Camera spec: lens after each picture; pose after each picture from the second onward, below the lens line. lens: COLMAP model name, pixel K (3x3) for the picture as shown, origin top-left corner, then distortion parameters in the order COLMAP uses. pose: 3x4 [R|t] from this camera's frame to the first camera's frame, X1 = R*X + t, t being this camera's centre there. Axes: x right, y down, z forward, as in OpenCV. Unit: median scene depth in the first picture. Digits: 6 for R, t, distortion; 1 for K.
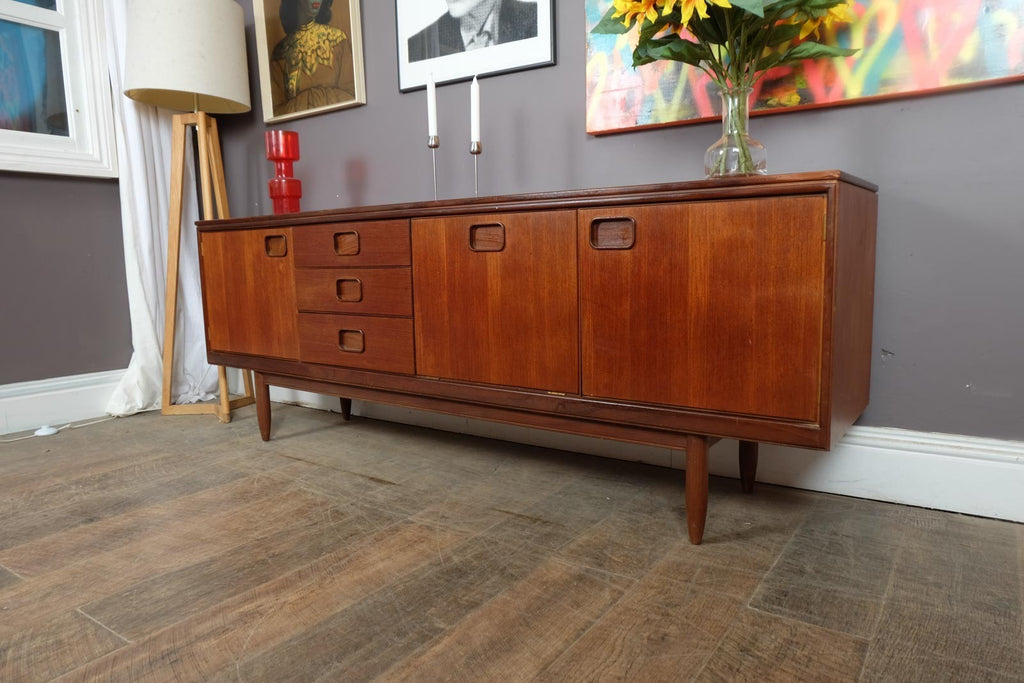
lens RADIAL K [[694.6, 0, 512.0], [0, 694.6, 341.5], [0, 0, 1]] dist [-0.064482, 0.064172]
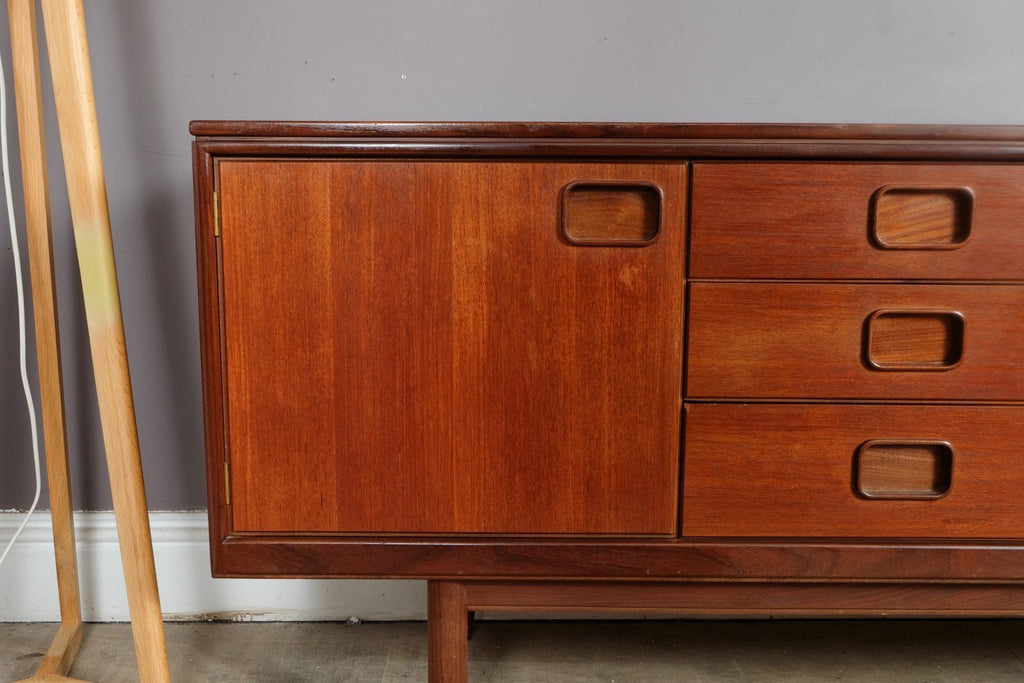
lens RADIAL K [[994.9, 0, 532.4], [0, 994.9, 355.0], [0, 0, 1]] dist [-0.002270, 0.011808]
pose [[0.807092, -0.062293, 0.587130, -0.786819], [0.052514, 0.998051, 0.033702, -0.103618], [-0.588086, 0.003632, 0.808790, 0.732875]]
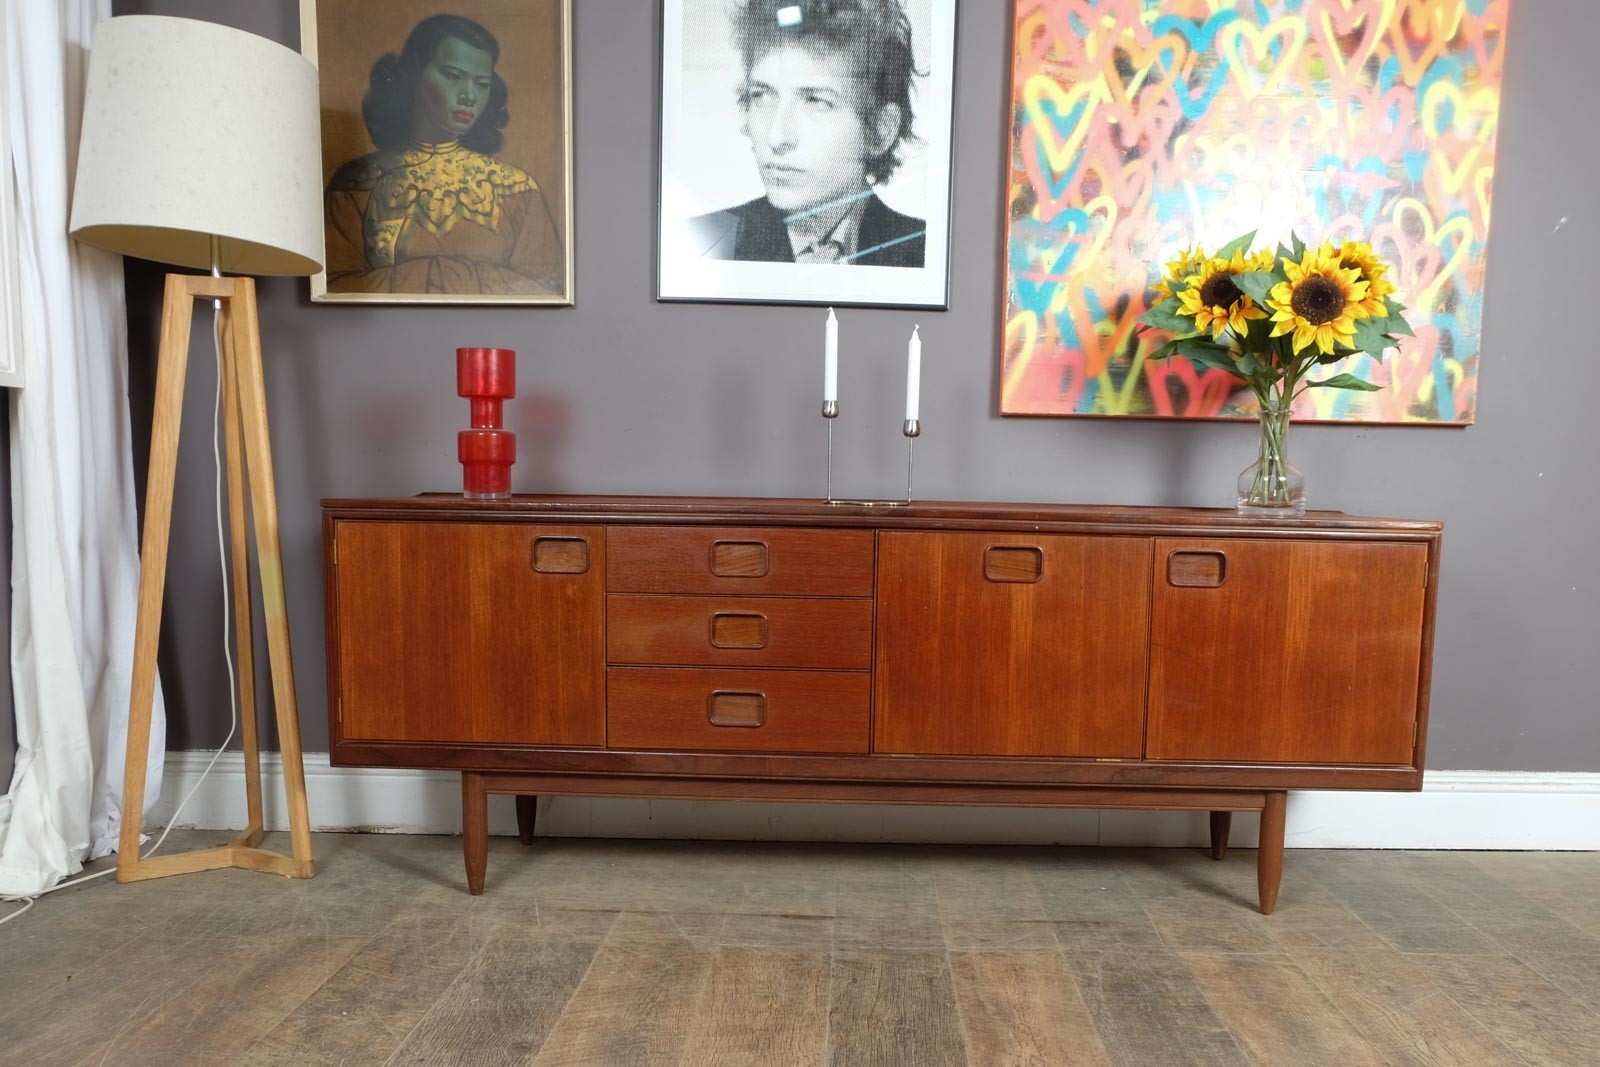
lens RADIAL K [[1297.9, 0, 866.6], [0, 1297.9, 640.7], [0, 0, 1]] dist [-0.077842, 0.090110]
pose [[0.819338, -0.030269, 0.572511, -0.897214], [0.037399, 0.999300, -0.000690, -0.064754], [-0.572089, 0.021976, 0.819897, -0.064945]]
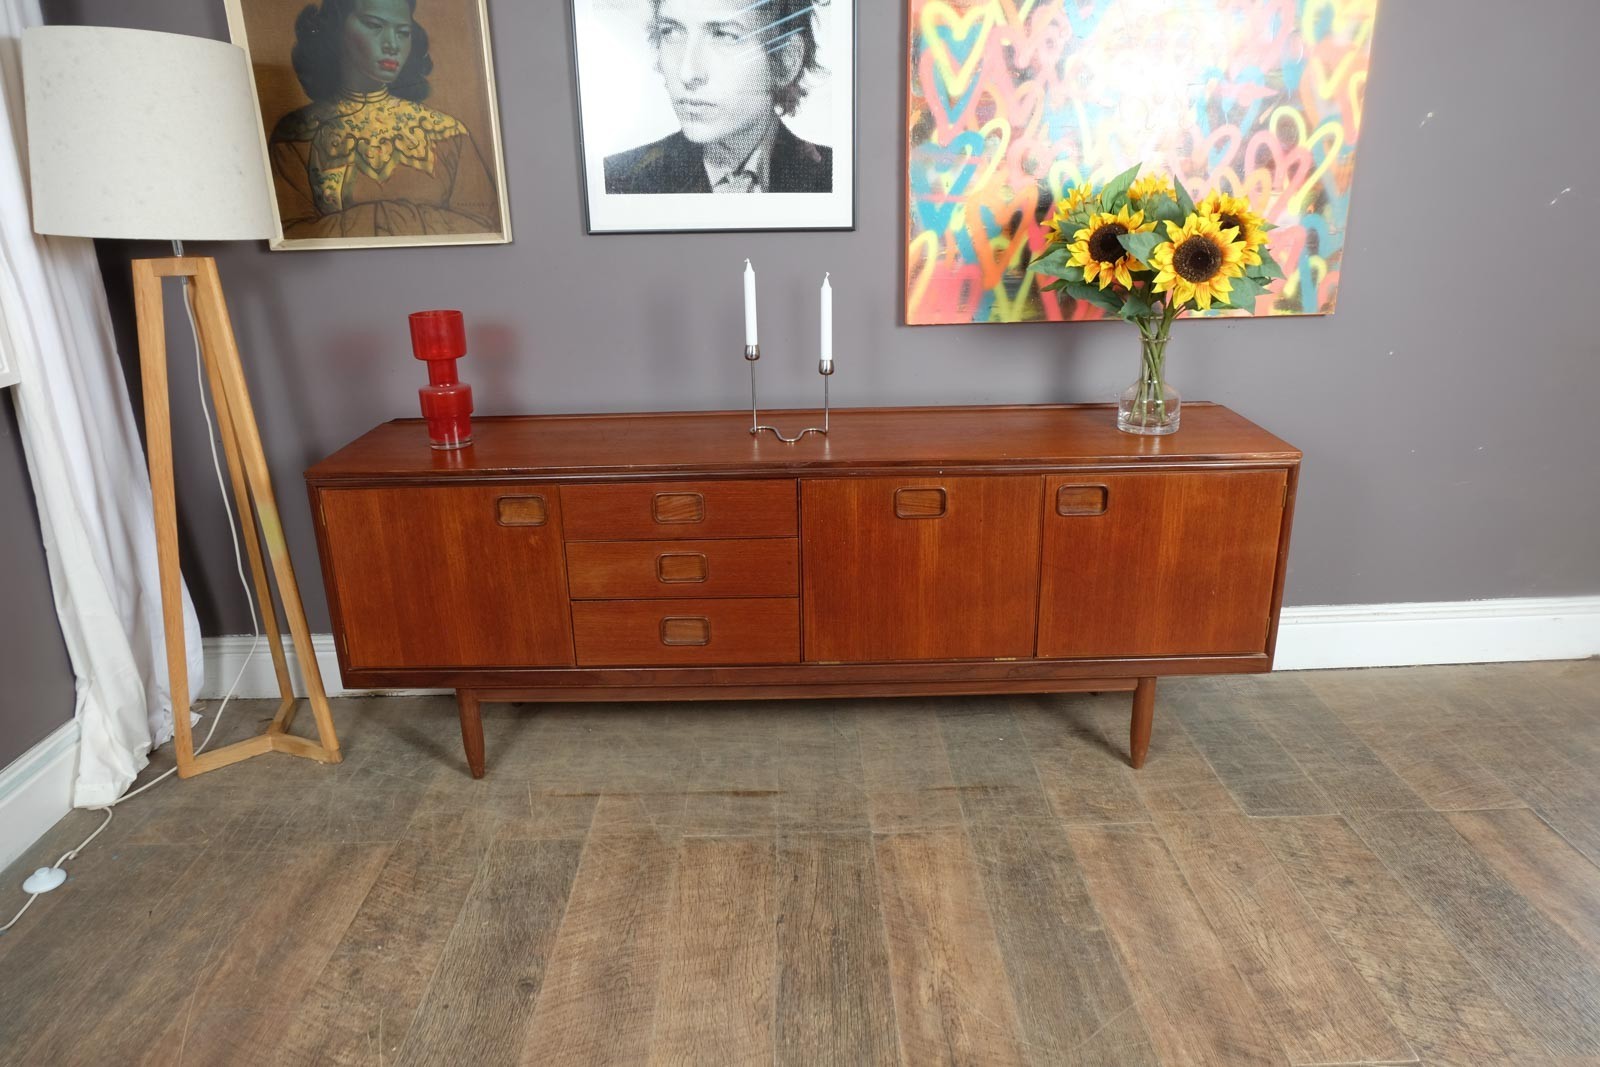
lens RADIAL K [[1085.4, 0, 800.0], [0, 1085.4, 533.5], [0, 0, 1]] dist [-0.064482, 0.064172]
pose [[0.815084, -0.184352, 0.549229, -0.825263], [0.080041, 0.974763, 0.208399, -0.369273], [-0.573787, -0.125902, 0.809270, -0.008969]]
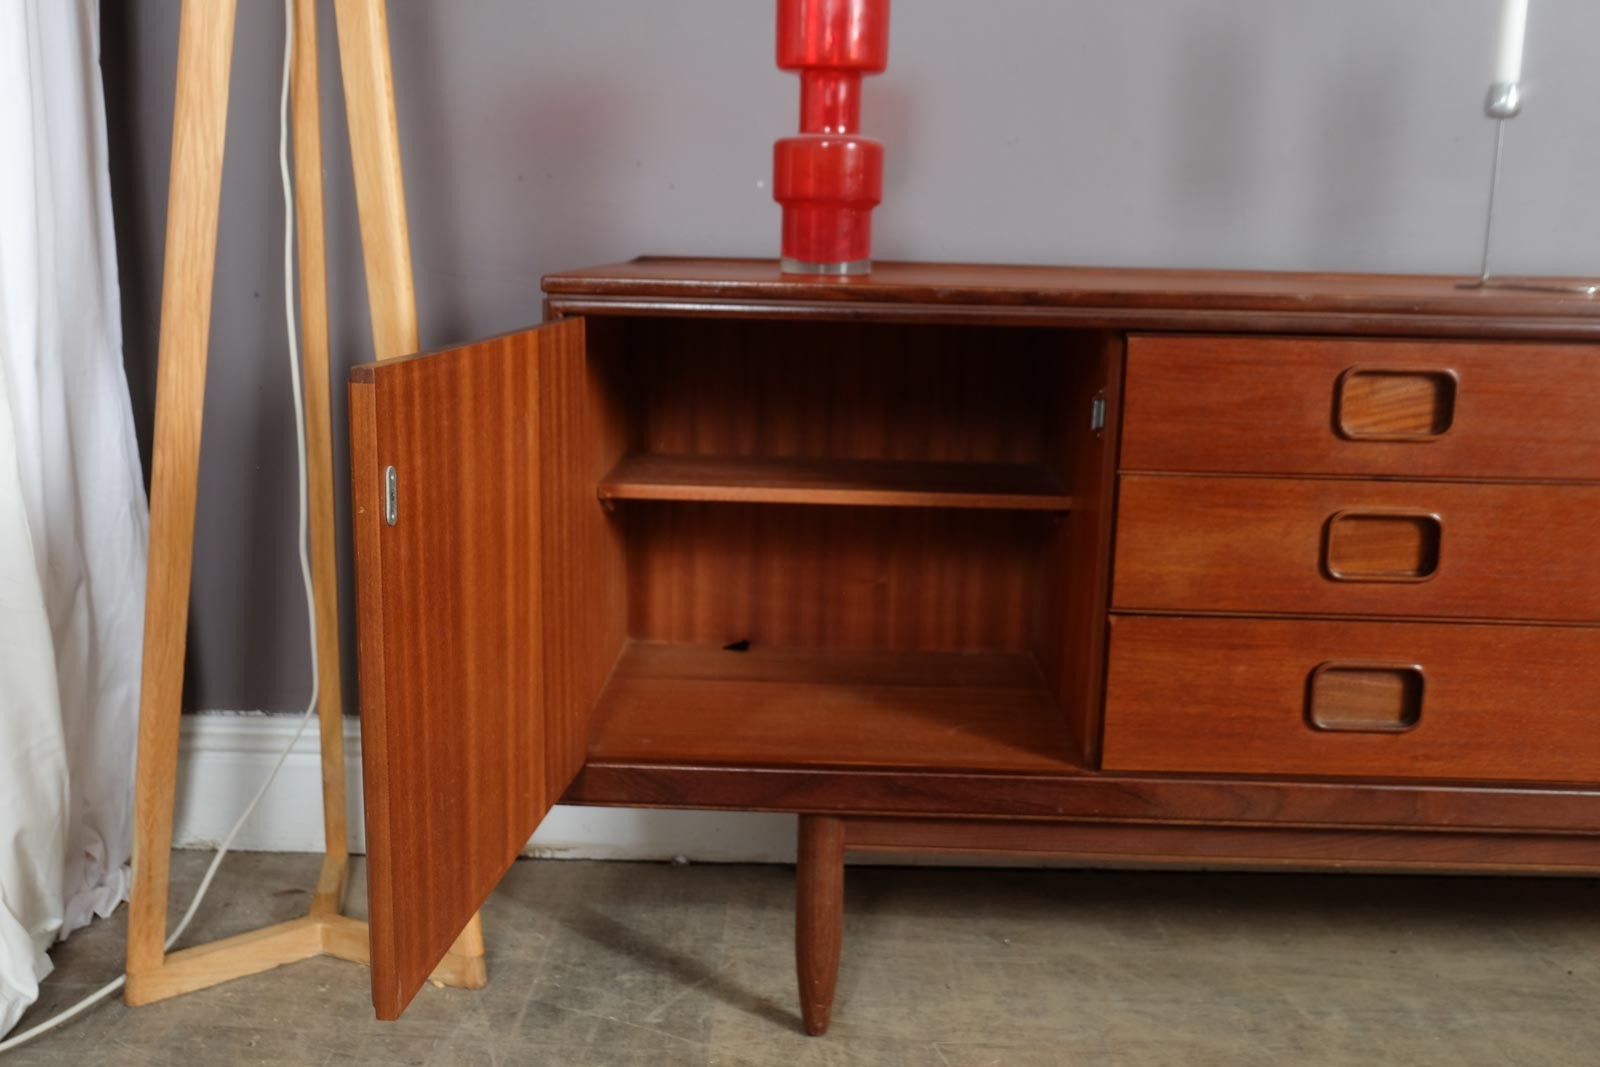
lens RADIAL K [[1544.9, 0, 804.5], [0, 1544.9, 544.0], [0, 0, 1]] dist [-0.027964, 0.013445]
pose [[0.823206, -0.076133, 0.562616, -0.932909], [0.035866, 0.995962, 0.082294, -0.156321], [-0.566609, -0.047566, 0.822613, 0.604035]]
